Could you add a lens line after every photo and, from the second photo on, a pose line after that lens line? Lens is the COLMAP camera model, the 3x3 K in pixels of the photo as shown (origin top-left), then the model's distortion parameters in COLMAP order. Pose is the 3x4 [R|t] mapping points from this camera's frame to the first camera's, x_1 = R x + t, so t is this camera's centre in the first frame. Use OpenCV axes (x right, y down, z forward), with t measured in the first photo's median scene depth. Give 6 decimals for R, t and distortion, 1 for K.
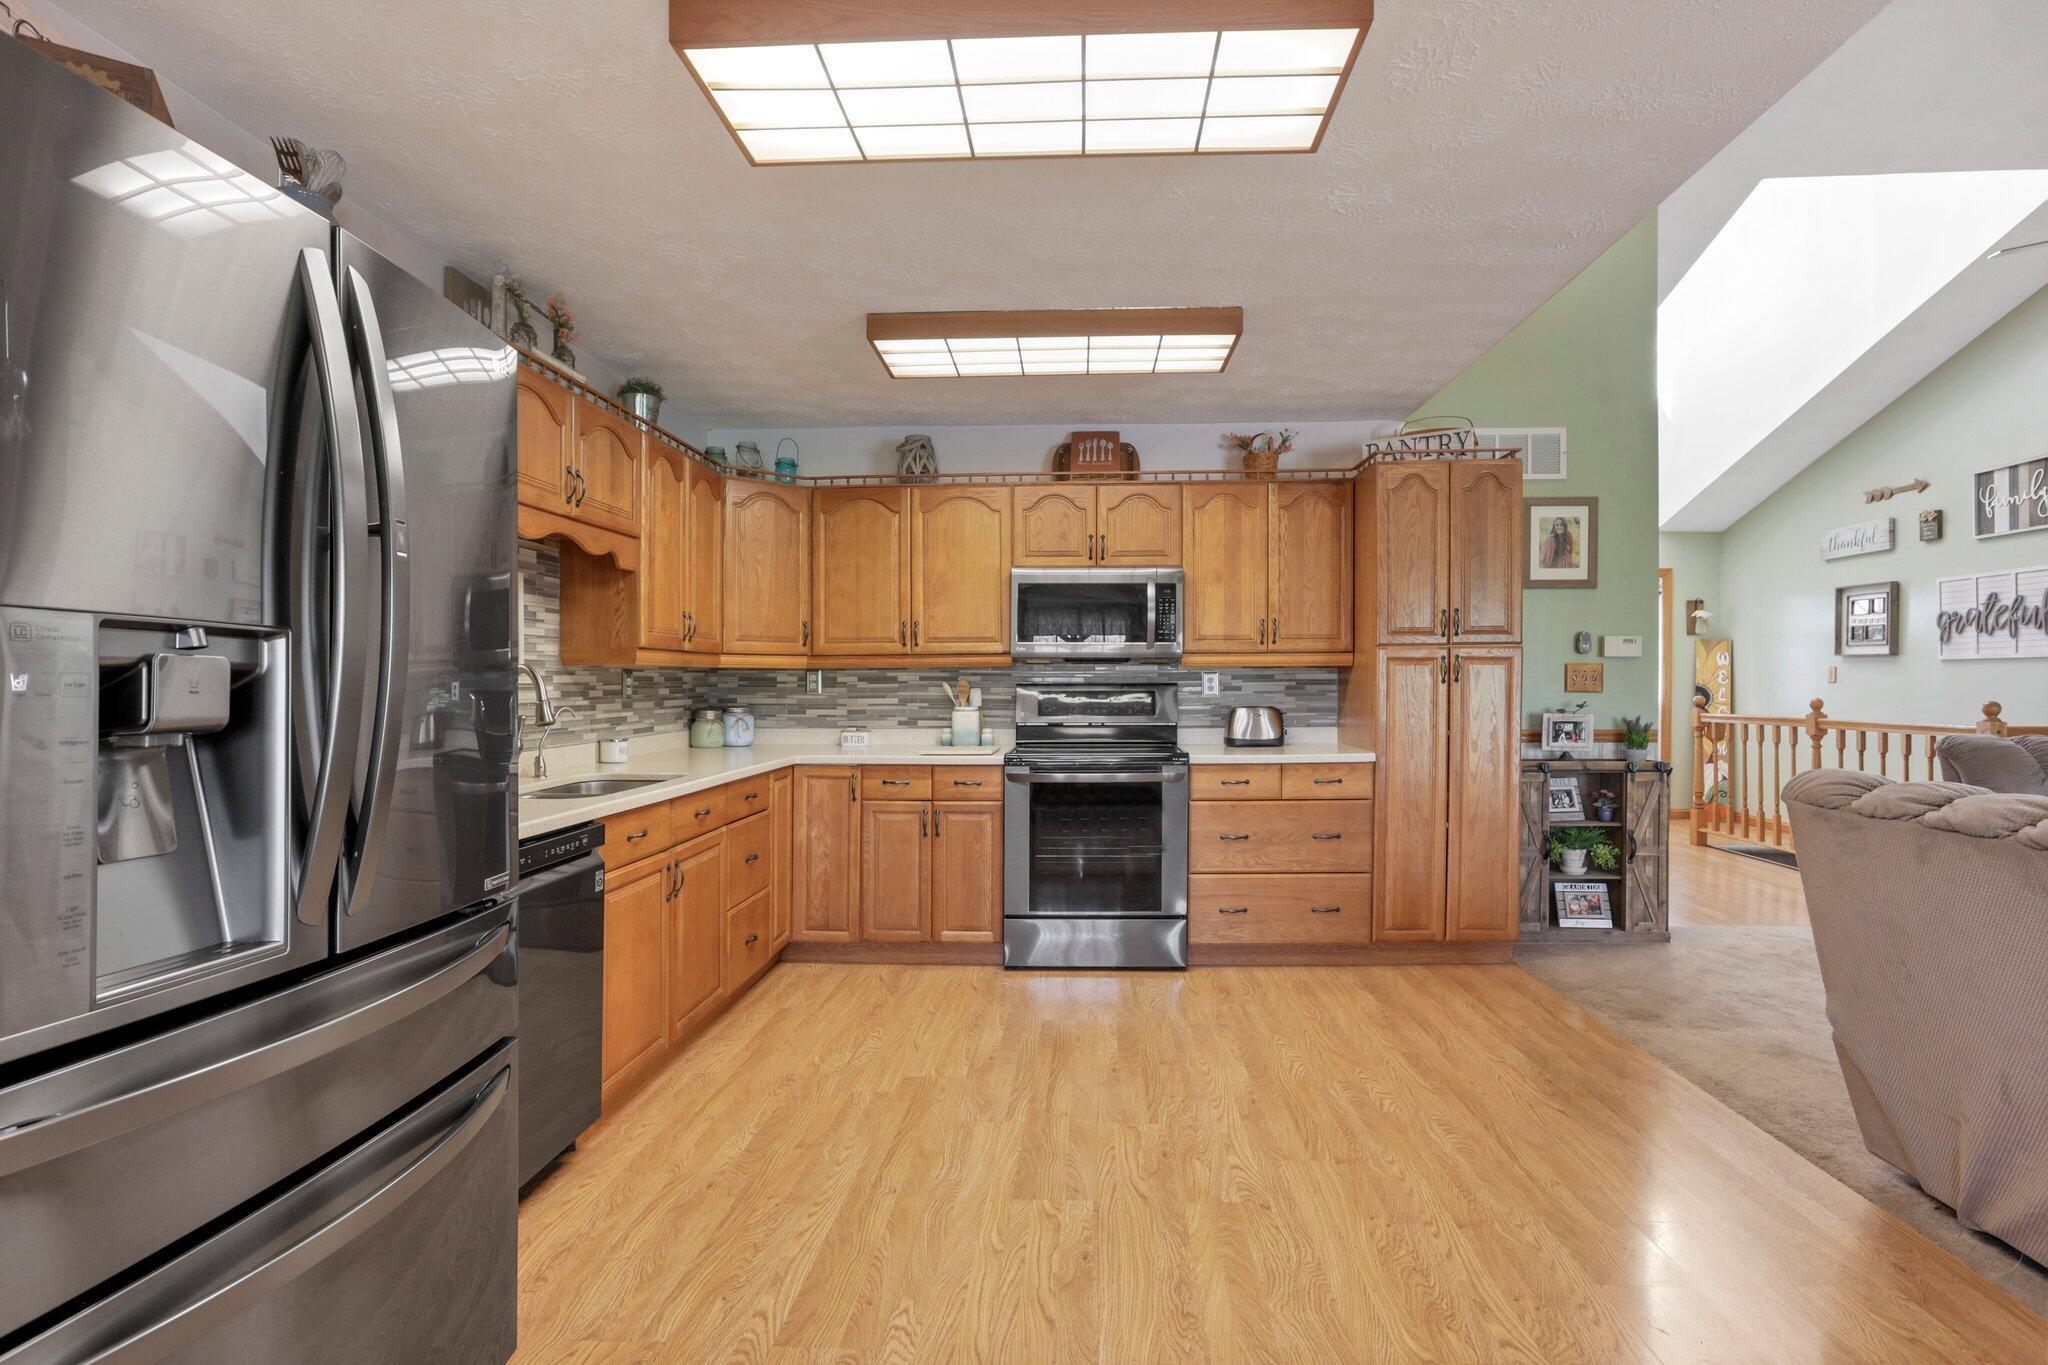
lens RADIAL K [[987.8, 0, 1034.1], [0, 987.8, 669.9], [0, 0, 1]] dist [-0.043445, 0.014348]
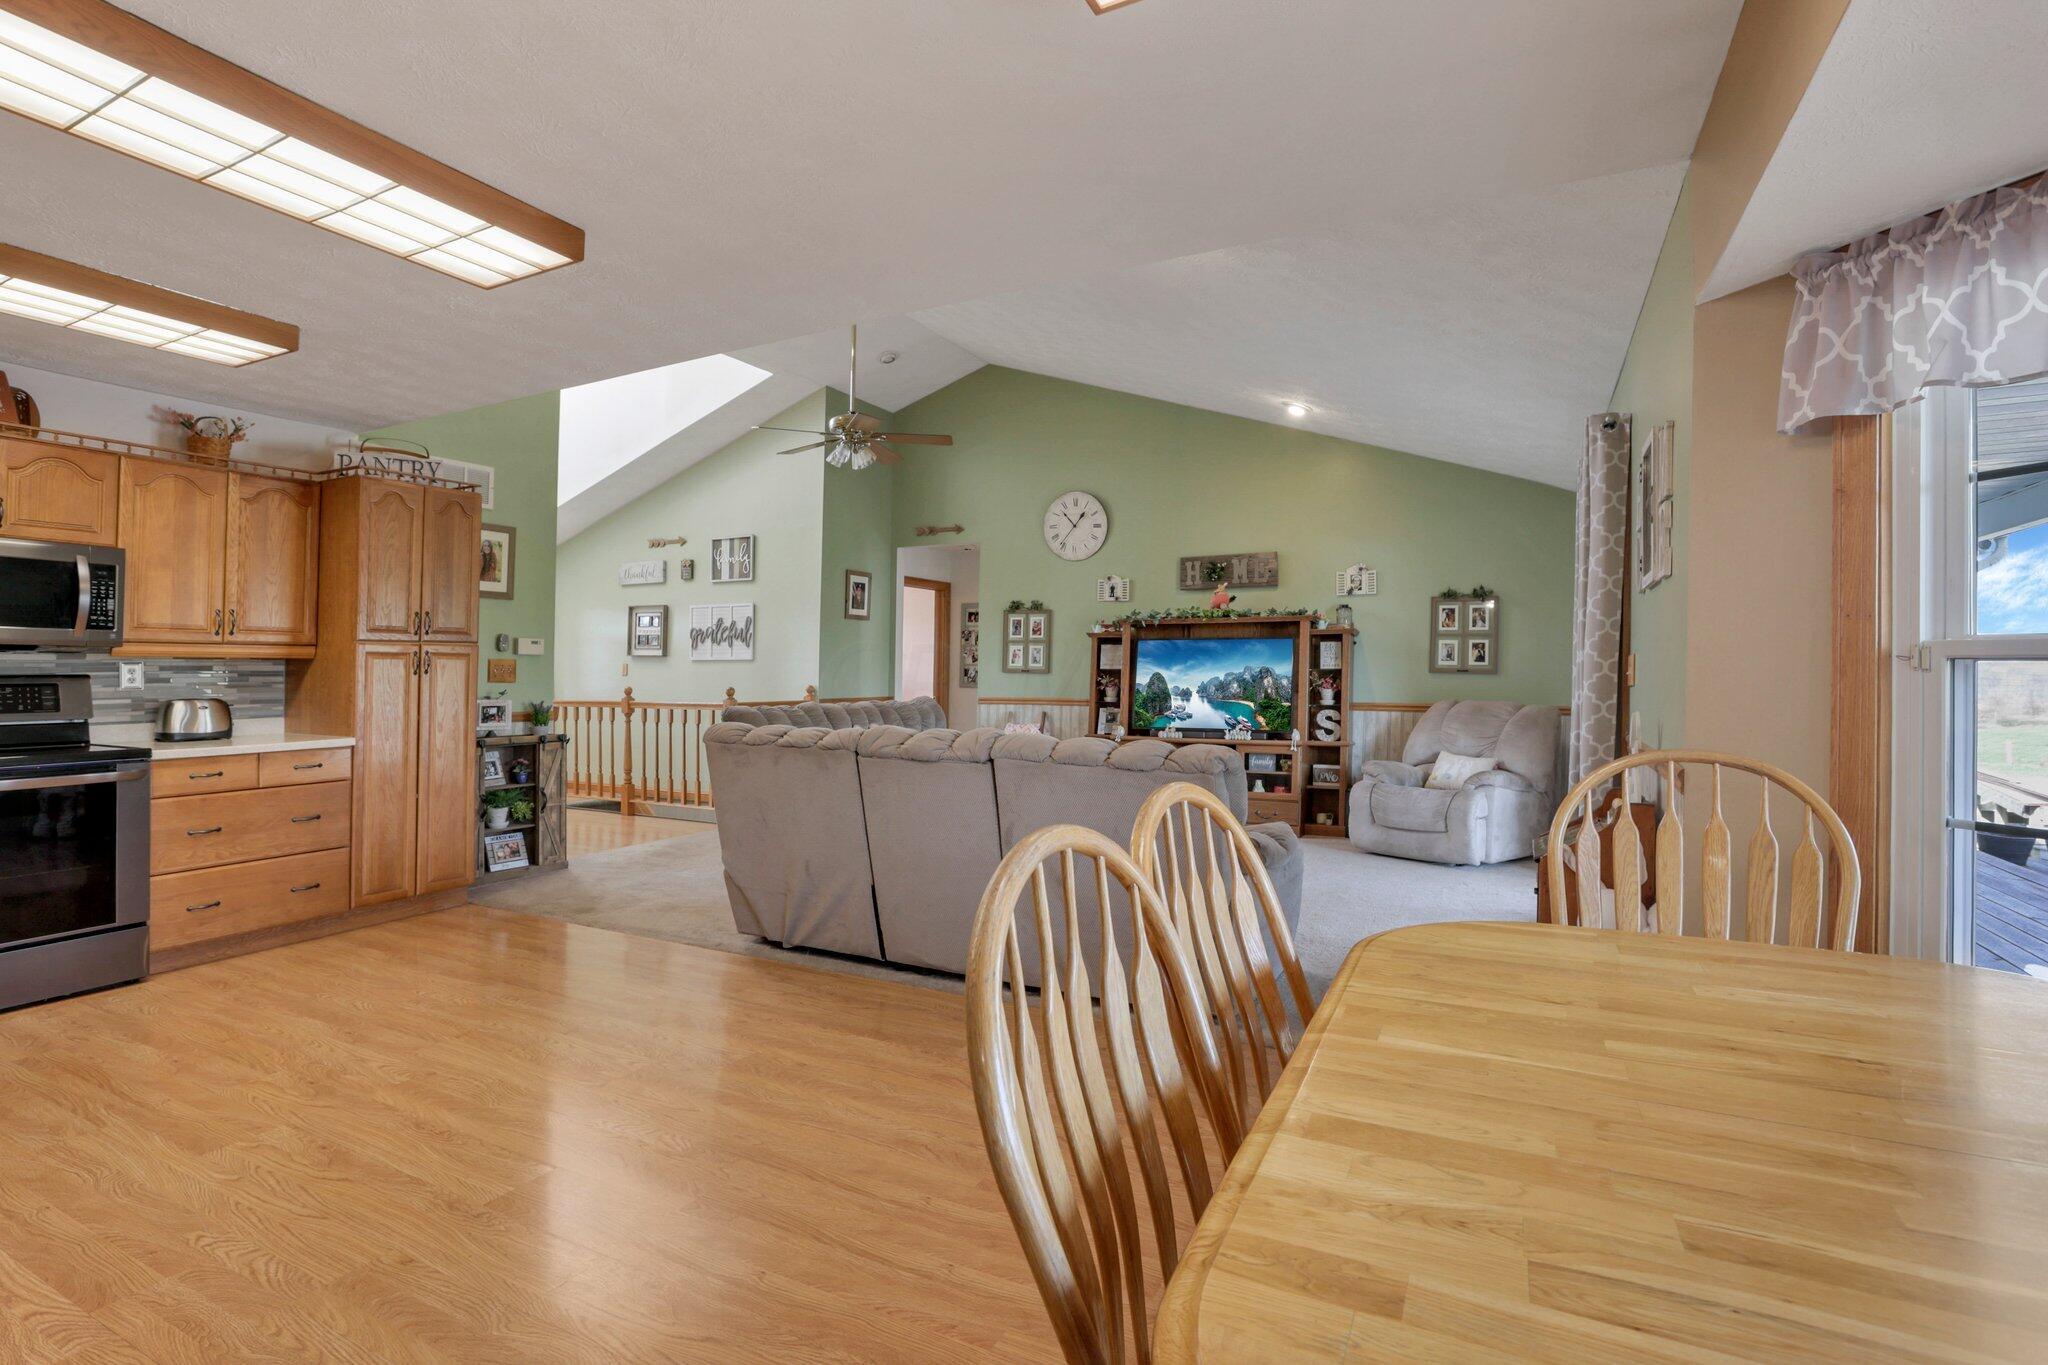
lens RADIAL K [[987.8, 0, 1024.0], [0, 987.8, 668.9], [0, 0, 1]] dist [-0.043445, 0.014348]
pose [[0.414331, 0.006281, 0.910105, -0.326018], [-0.011333, 0.999934, -0.001742, 0.000193], [-0.910056, -0.009592, 0.414375, -0.135609]]
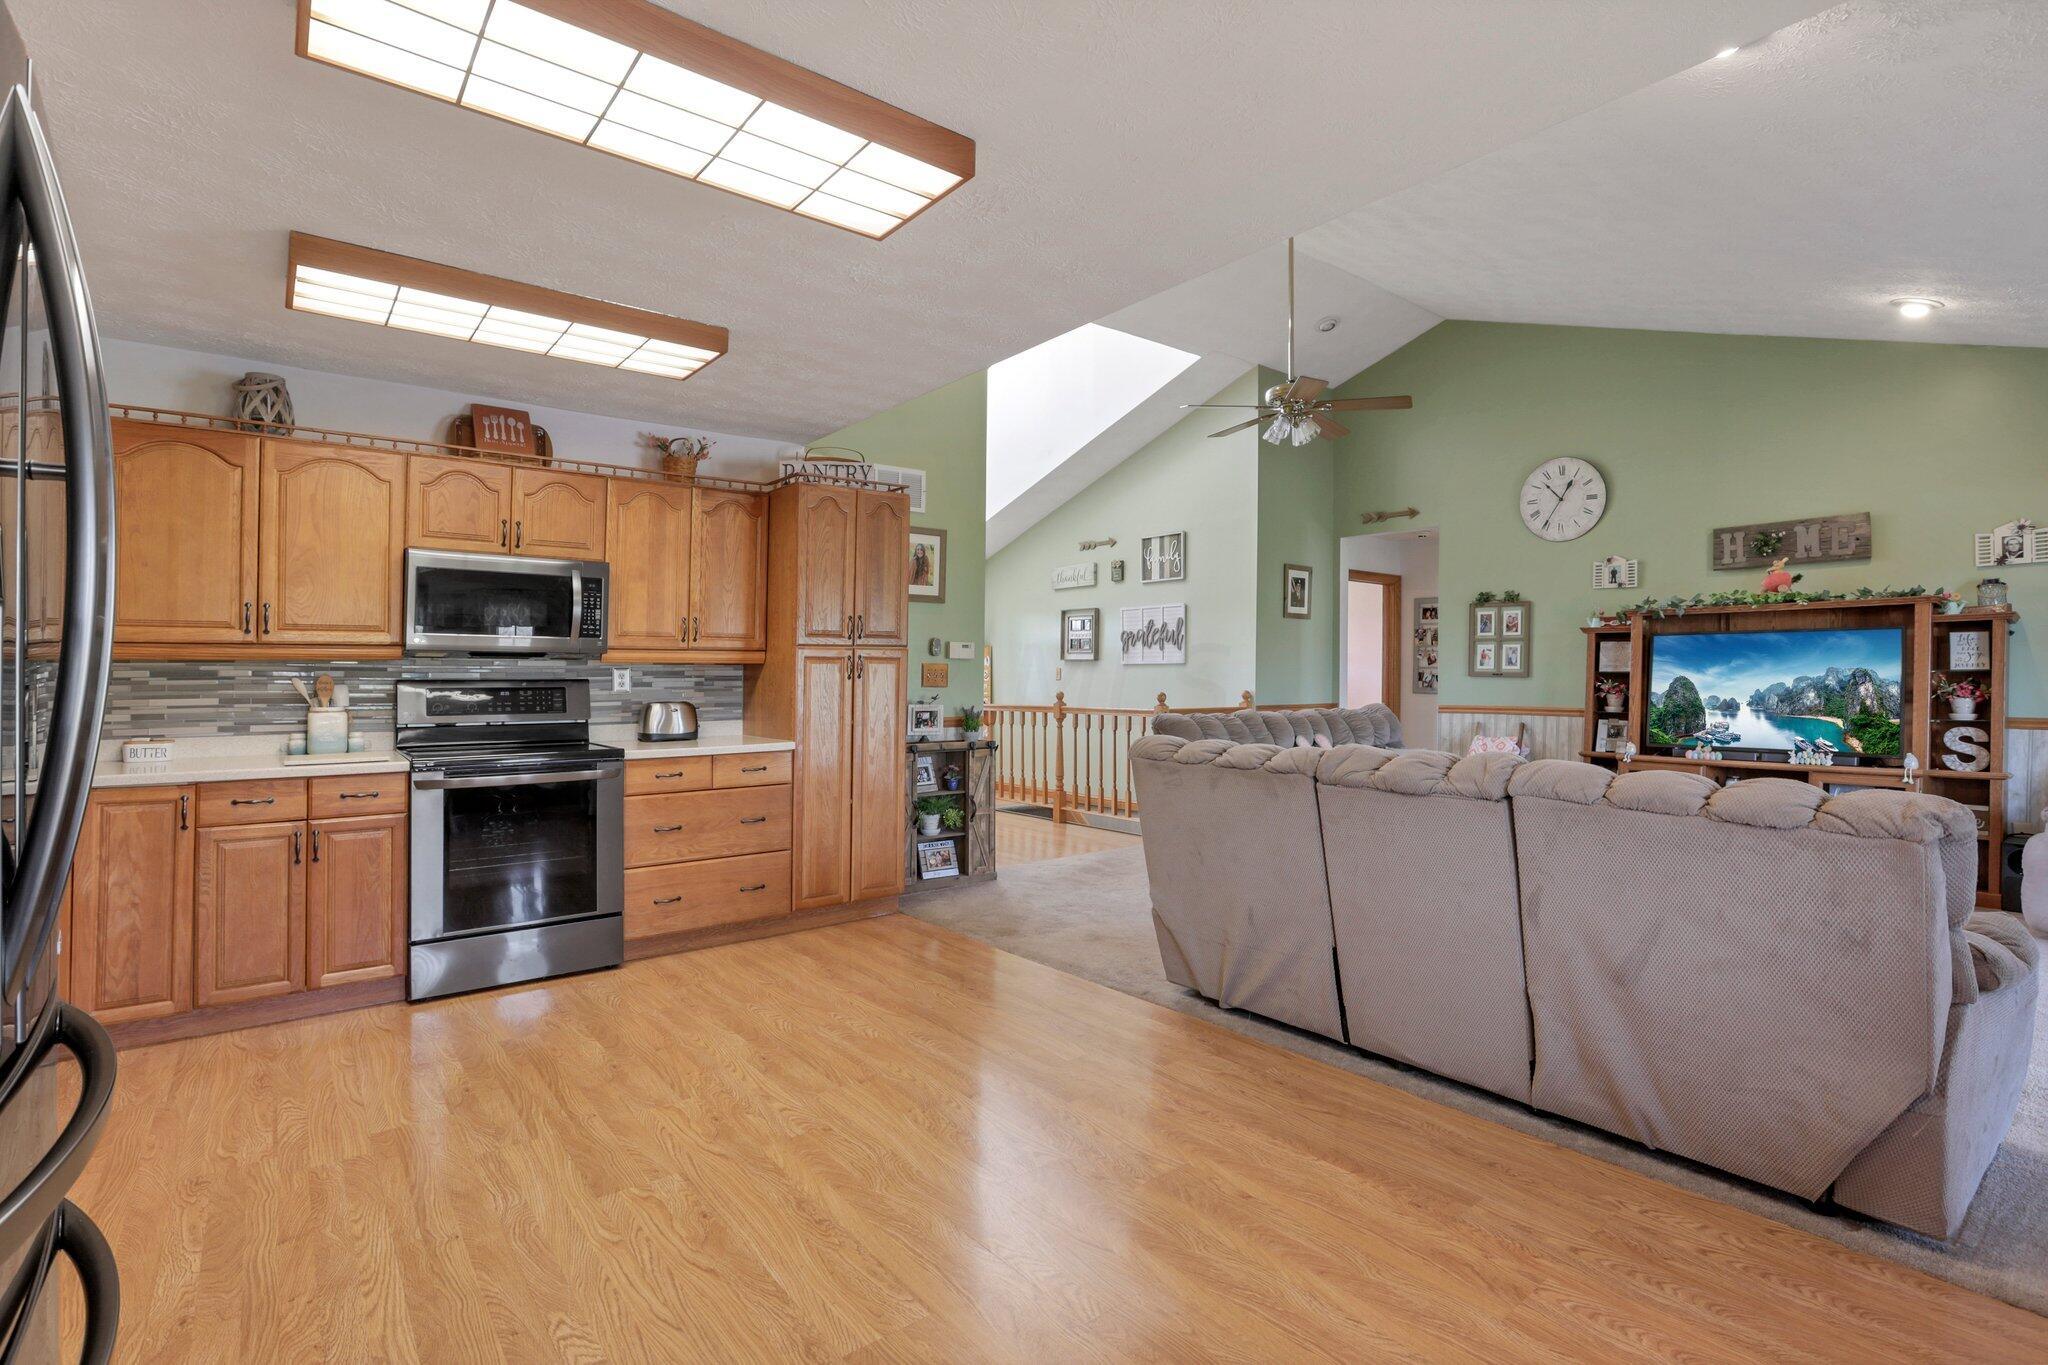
lens RADIAL K [[987.8, 0, 1048.1], [0, 987.8, 658.5], [0, 0, 1]] dist [-0.043445, 0.014348]
pose [[0.738906, 0.014754, 0.673647, -0.190340], [-0.008224, 0.999883, -0.012878, 0.001576], [-0.673759, 0.003976, 0.738941, -0.021496]]
